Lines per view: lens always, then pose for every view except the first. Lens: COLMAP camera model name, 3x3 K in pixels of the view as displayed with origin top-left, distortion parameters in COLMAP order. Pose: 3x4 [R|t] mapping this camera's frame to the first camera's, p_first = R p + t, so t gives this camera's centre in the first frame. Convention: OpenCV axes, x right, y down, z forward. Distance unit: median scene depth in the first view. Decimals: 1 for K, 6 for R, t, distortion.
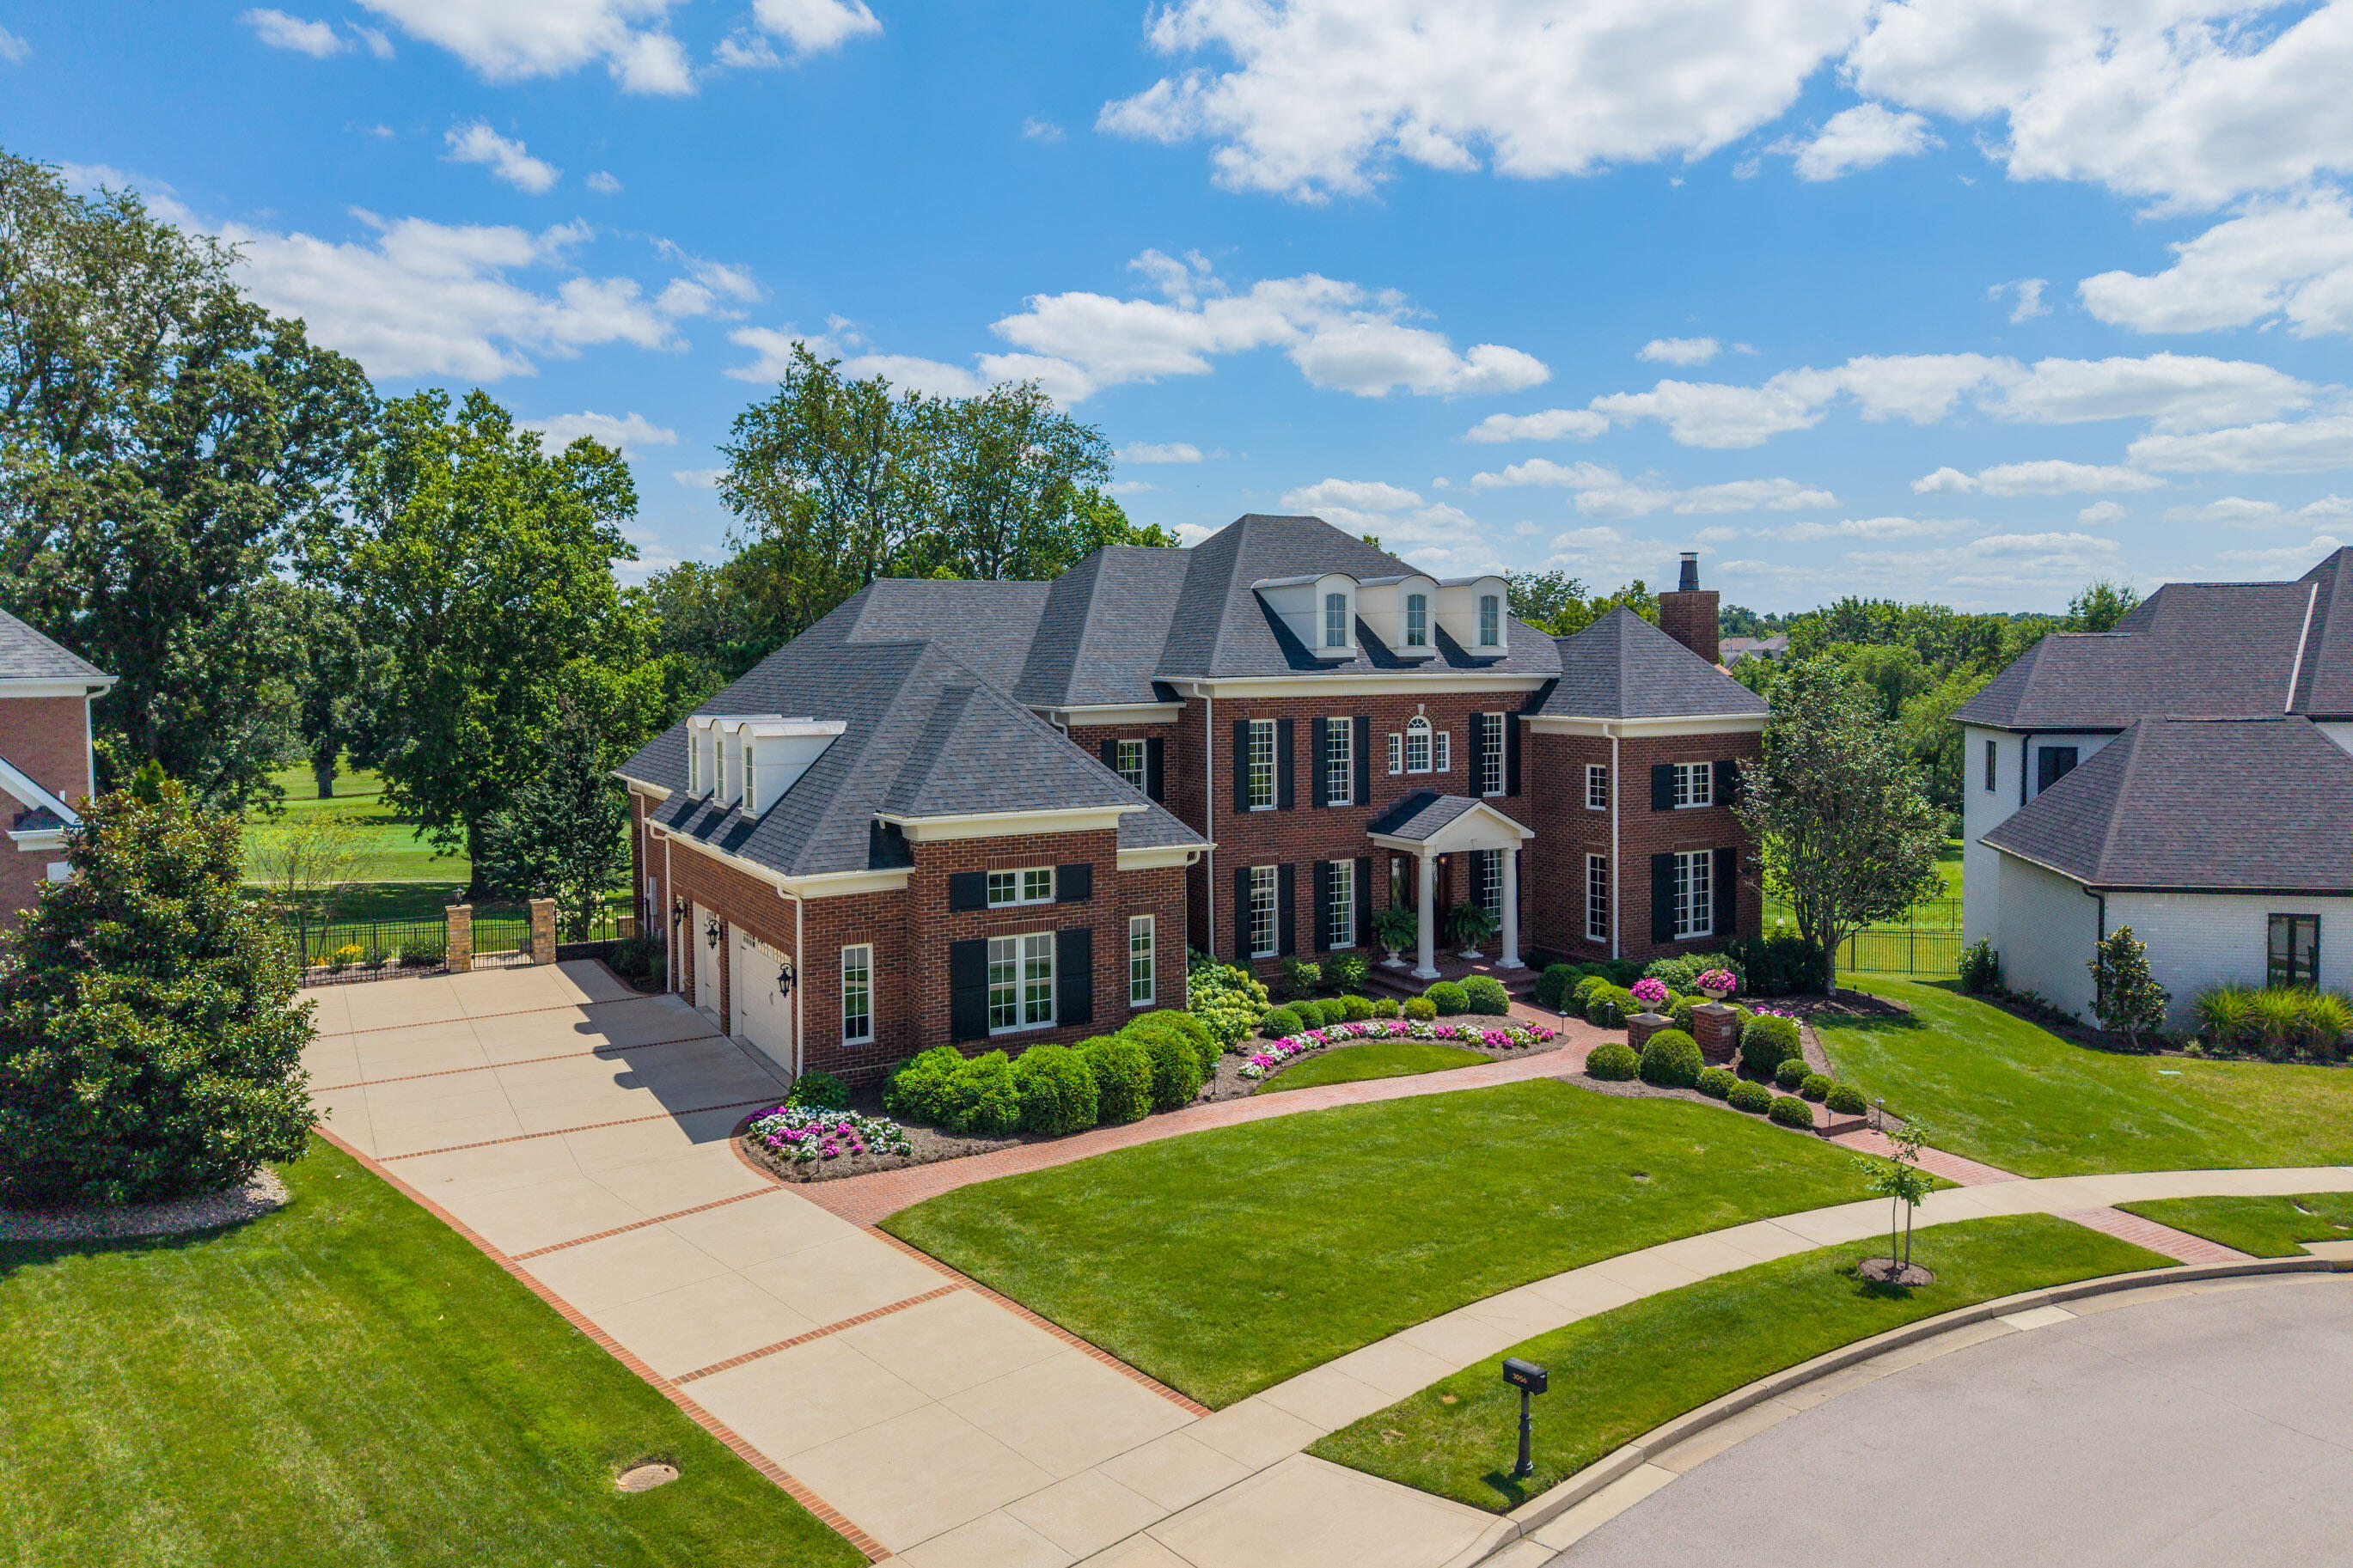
lens RADIAL K [[1584.6, 0, 1170.2], [0, 1584.6, 716.0], [0, 0, 1]] dist [0.001188, 0.002073]
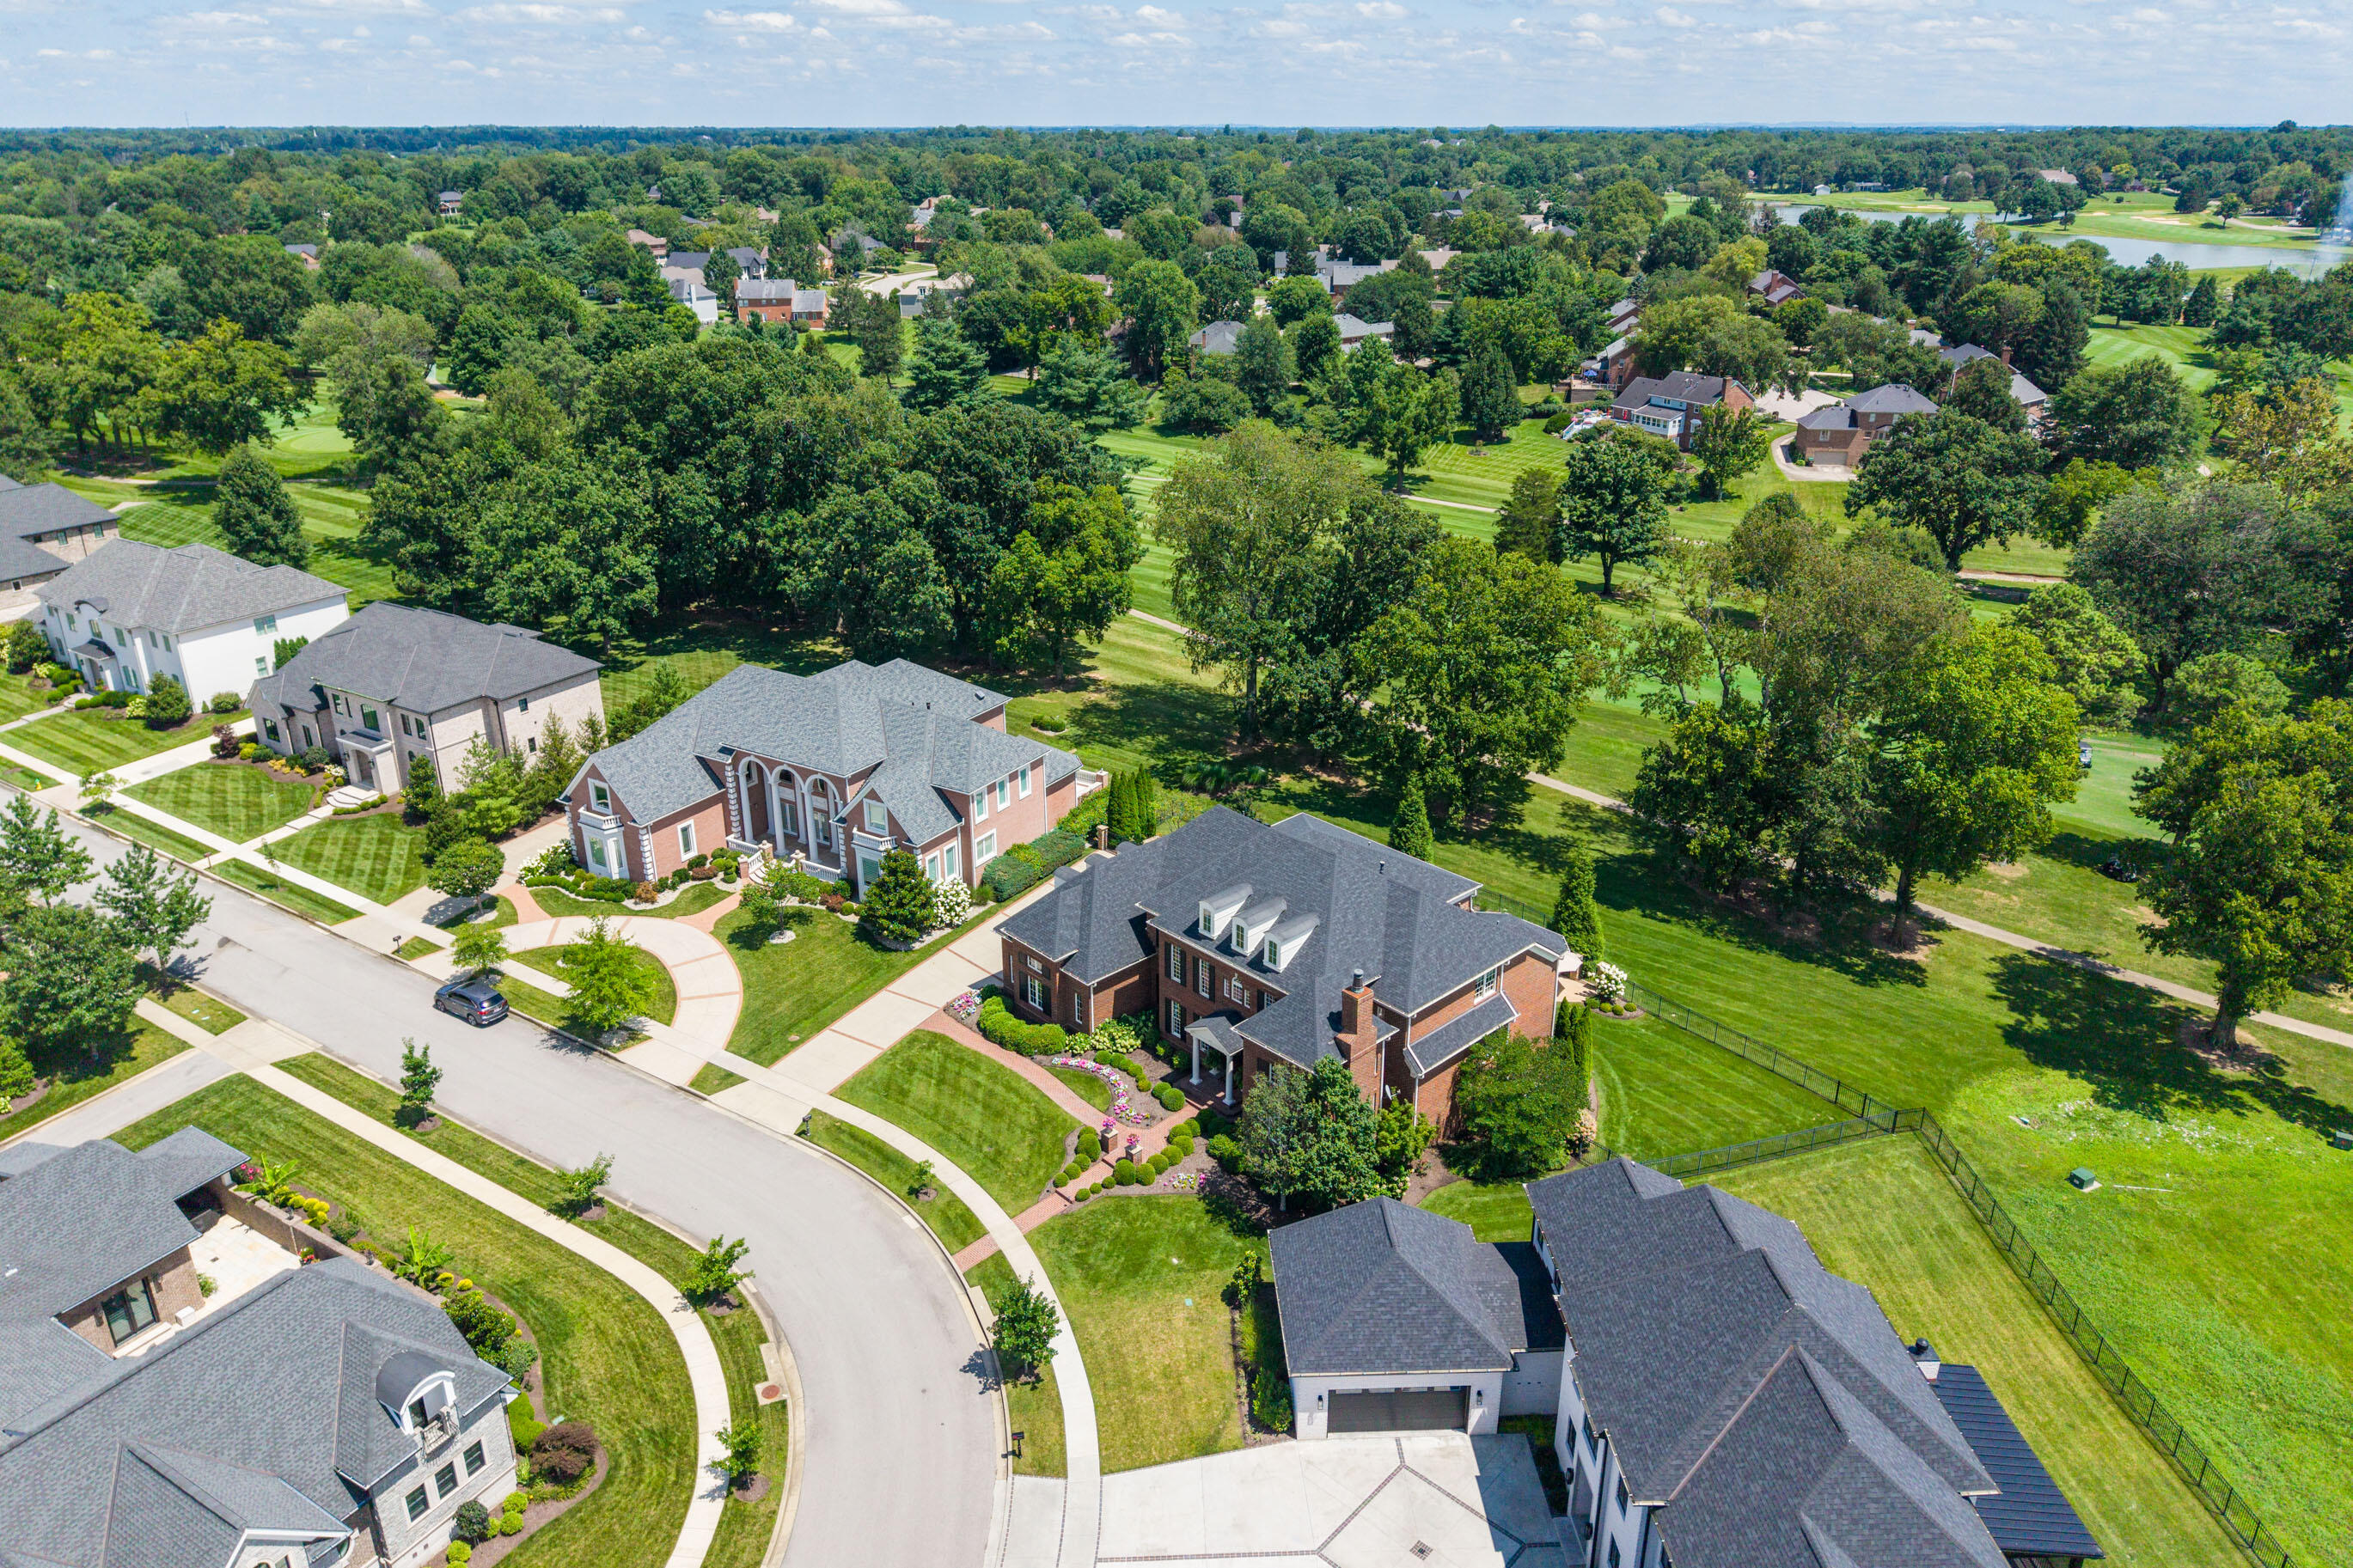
lens RADIAL K [[1594.3, 0, 1181.1], [0, 1594.3, 702.7], [0, 0, 1]] dist [0.025192, -0.001660]
pose [[0.252499, 0.338577, -0.906427, 2.524640], [-0.039128, 0.939588, 0.340064, -1.386295], [0.966806, -0.050399, 0.250493, 0.530621]]
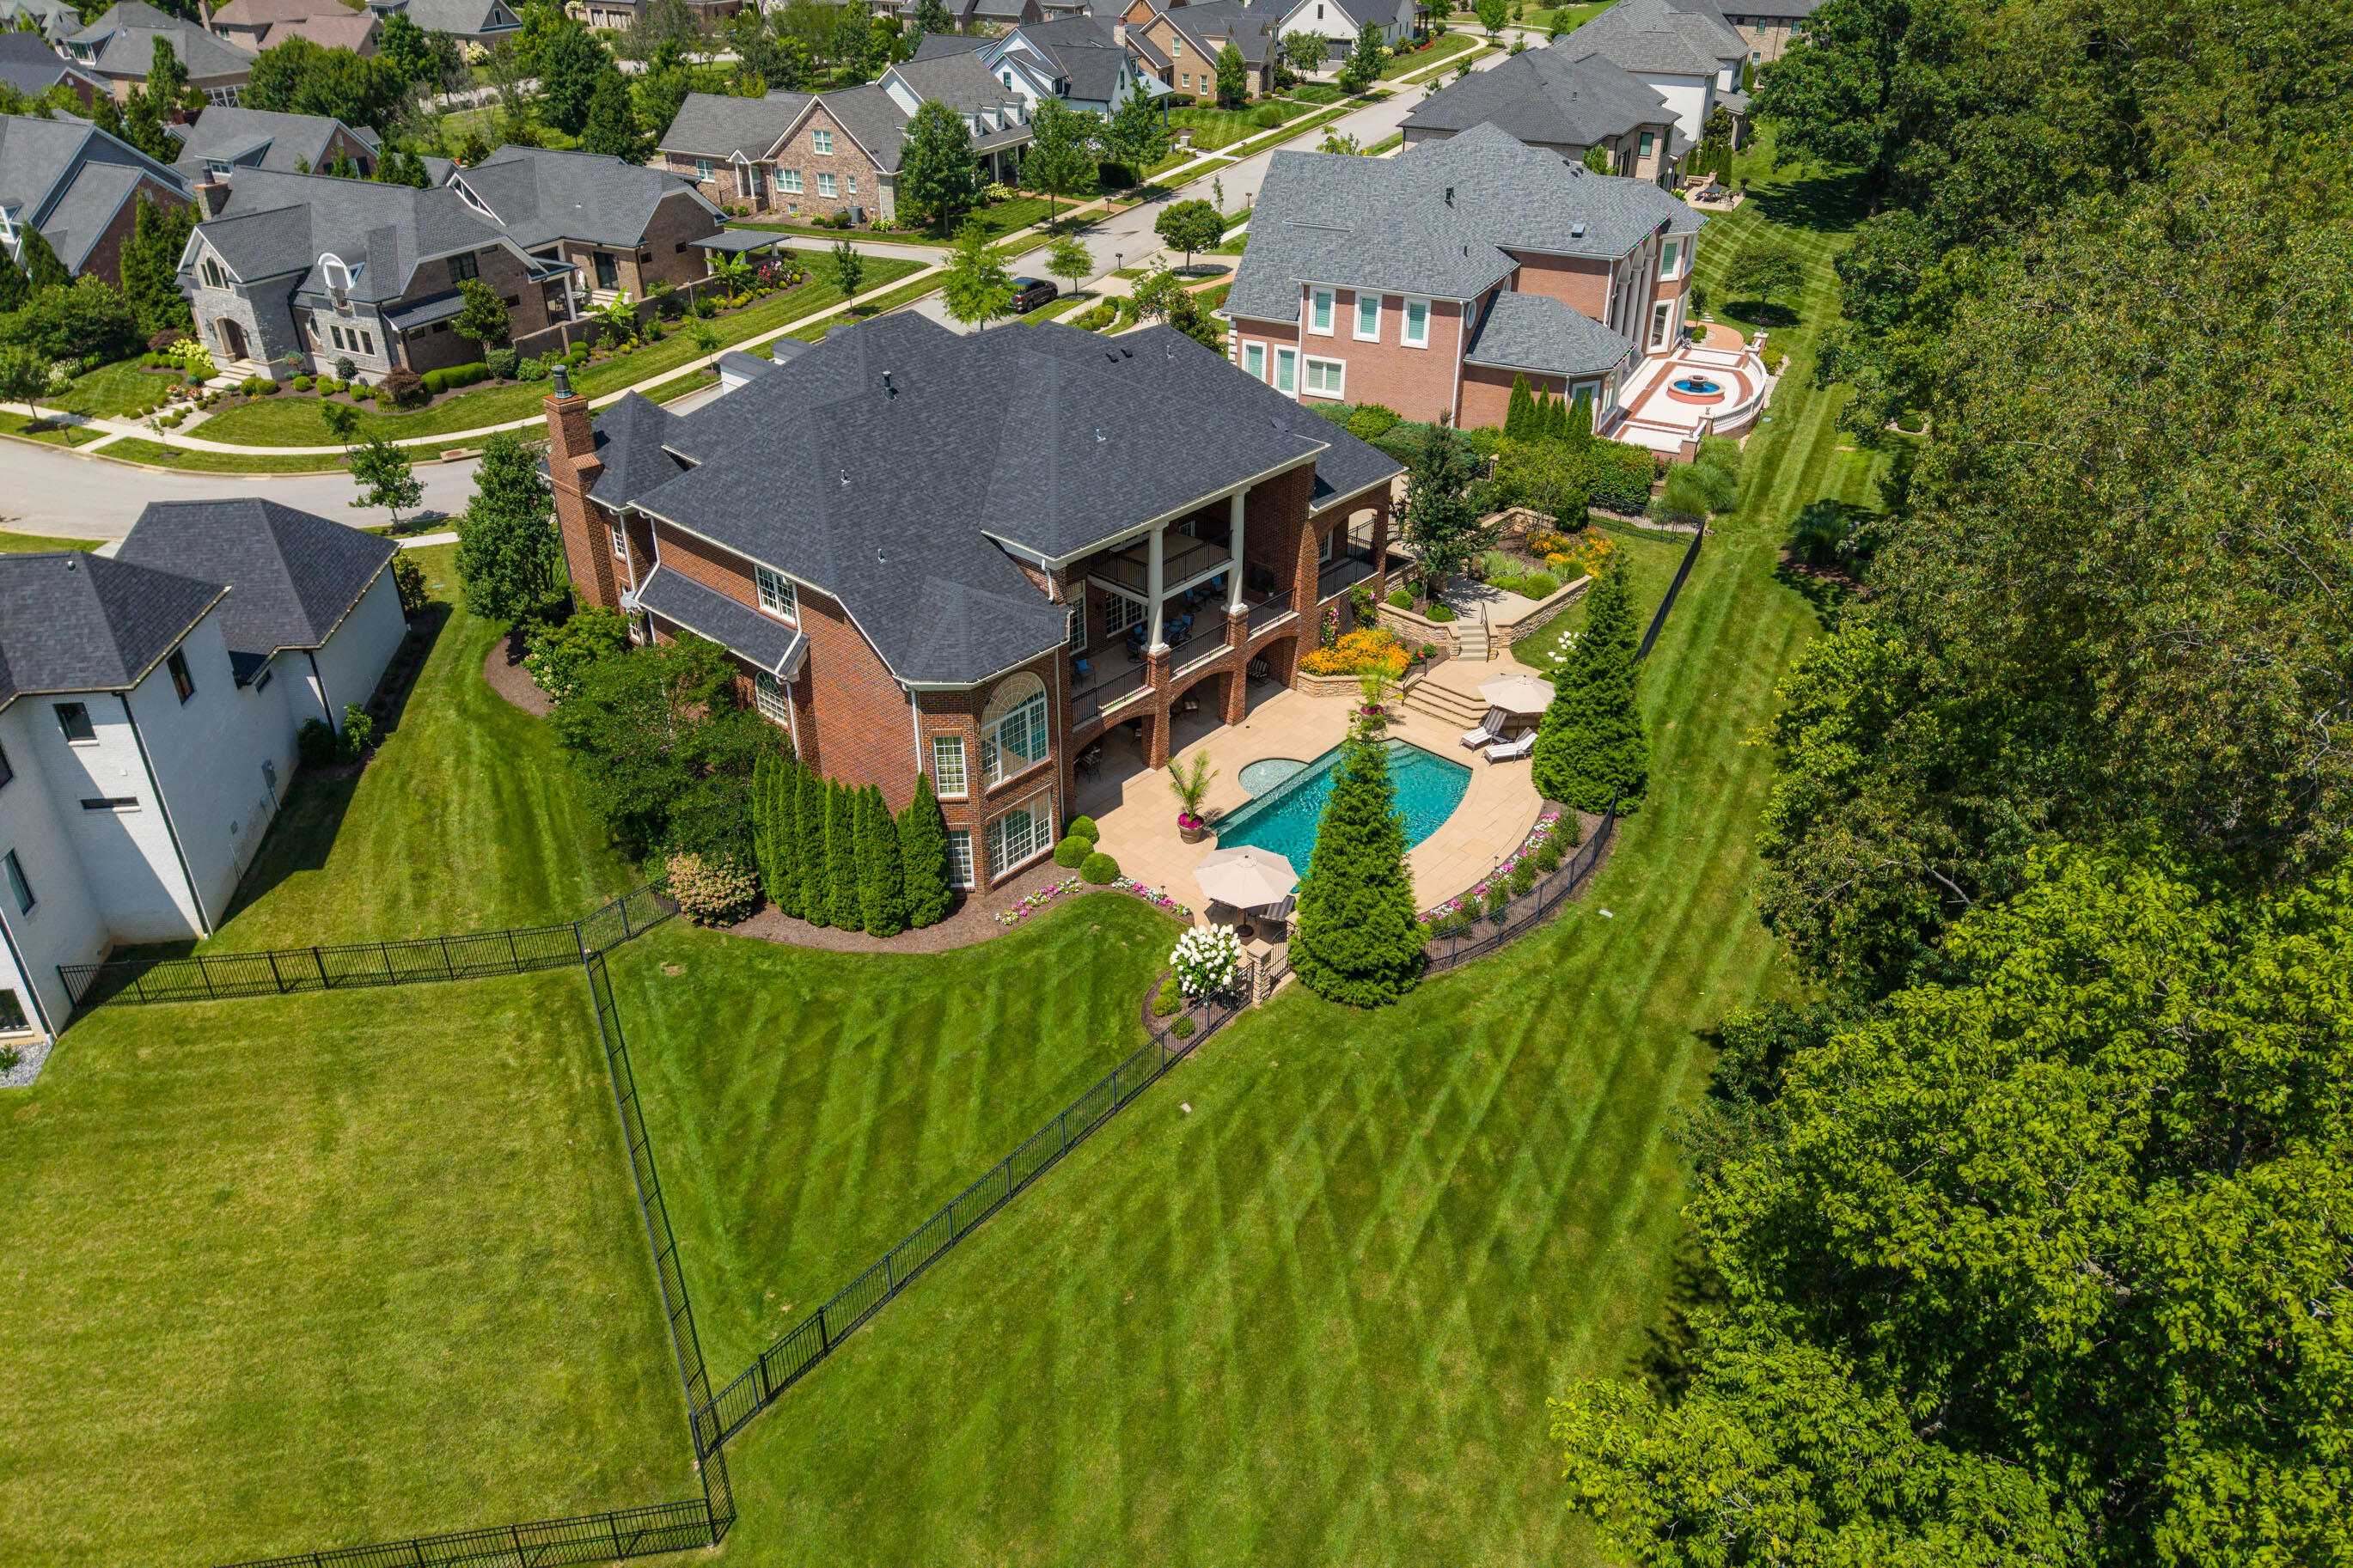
lens RADIAL K [[1567.5, 0, 1154.7], [0, 1567.5, 710.7], [0, 0, 1]] dist [0.030970, -0.003428]
pose [[-0.947518, 0.172805, -0.268976, 0.372663], [0.006634, 0.851779, 0.523859, -0.743987], [0.319634, 0.494581, -0.808222, 3.246382]]
